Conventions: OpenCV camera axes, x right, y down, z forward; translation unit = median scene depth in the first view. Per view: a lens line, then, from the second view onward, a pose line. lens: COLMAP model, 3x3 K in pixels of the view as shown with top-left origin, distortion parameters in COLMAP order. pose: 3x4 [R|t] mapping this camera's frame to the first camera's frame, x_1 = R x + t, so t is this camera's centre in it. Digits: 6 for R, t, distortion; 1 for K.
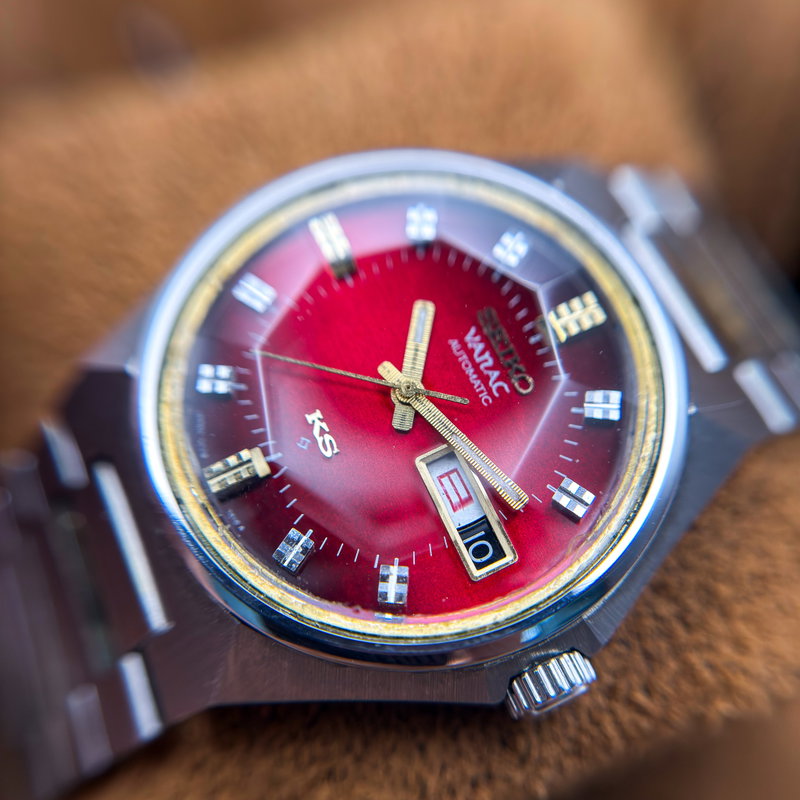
lens RADIAL K [[891.2, 0, 403.7], [0, 891.2, 413.9], [0, 0, 1]] dist [0.574504, 0.000000]
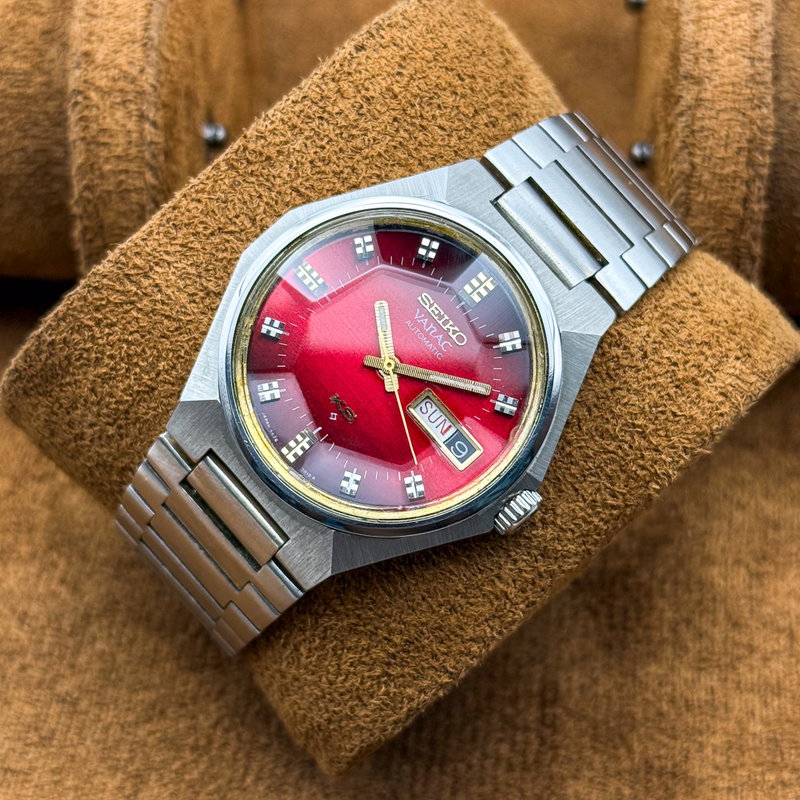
lens RADIAL K [[1866.3, 0, 393.6], [0, 1866.3, 399.7], [0, 0, 1]] dist [-0.012443, 0.000000]
pose [[0.960436, -0.277535, 0.023186, -0.081019], [0.266245, 0.939406, 0.215942, -0.685159], [-0.081712, -0.201225, 0.976131, -2.213010]]
